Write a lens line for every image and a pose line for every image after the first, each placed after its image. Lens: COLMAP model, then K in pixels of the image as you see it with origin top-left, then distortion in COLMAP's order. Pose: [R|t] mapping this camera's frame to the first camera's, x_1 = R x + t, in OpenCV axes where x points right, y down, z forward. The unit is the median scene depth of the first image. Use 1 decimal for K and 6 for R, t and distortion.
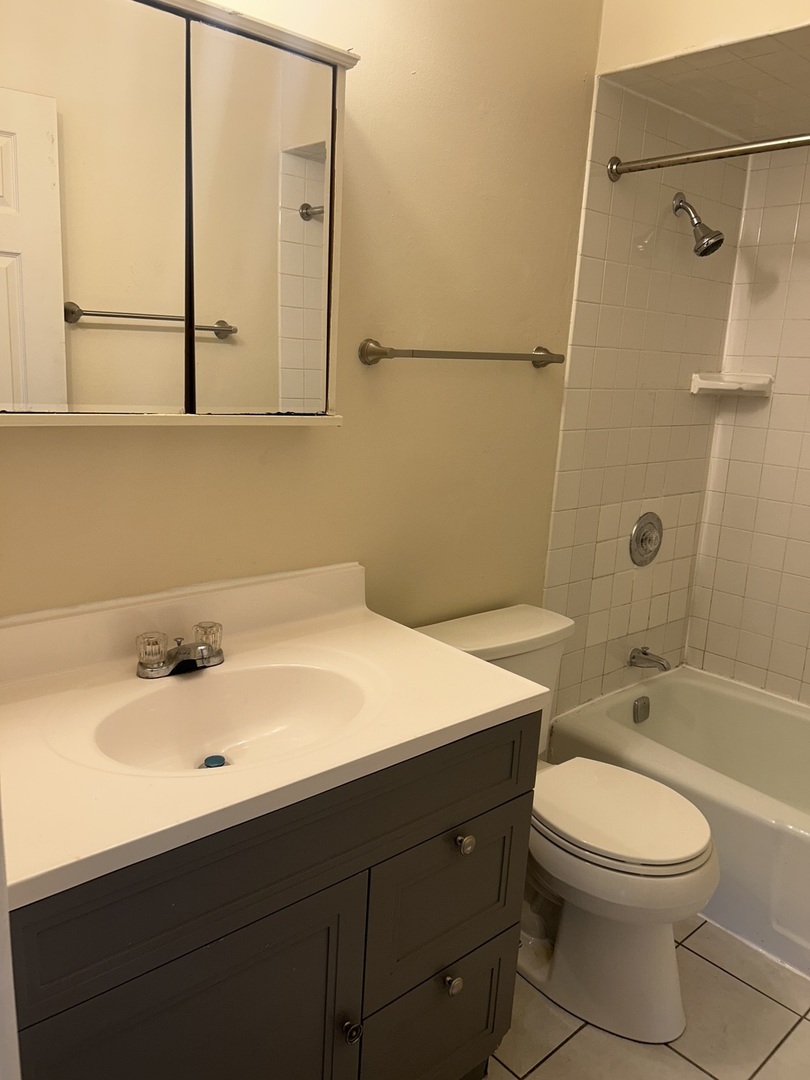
lens RADIAL K [[819.2, 0, 404.4], [0, 819.2, 543.1], [0, 0, 1]] dist [0.044569, -0.046618]
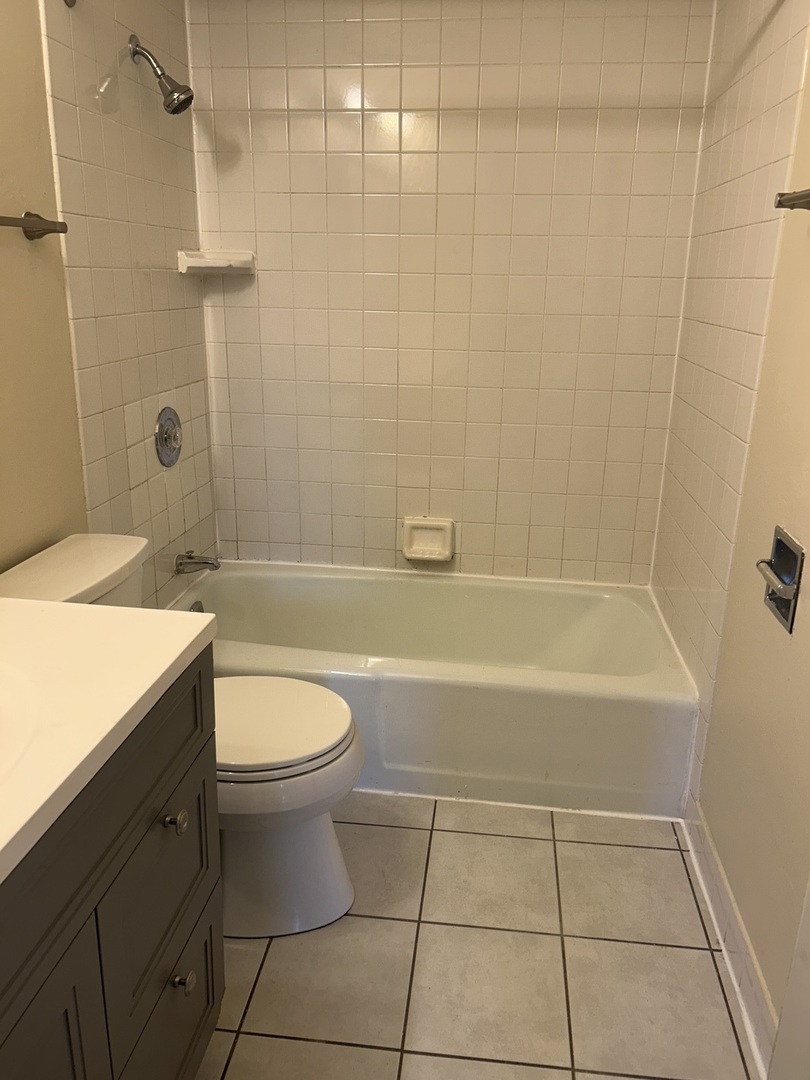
lens RADIAL K [[819.2, 0, 407.0], [0, 819.2, 534.7], [0, 0, 1]] dist [0.044569, -0.046618]
pose [[0.747647, -0.231008, 0.622622, -0.106408], [0.163430, 0.972718, 0.164655, -0.006519], [-0.643672, -0.021348, 0.765004, 0.120909]]
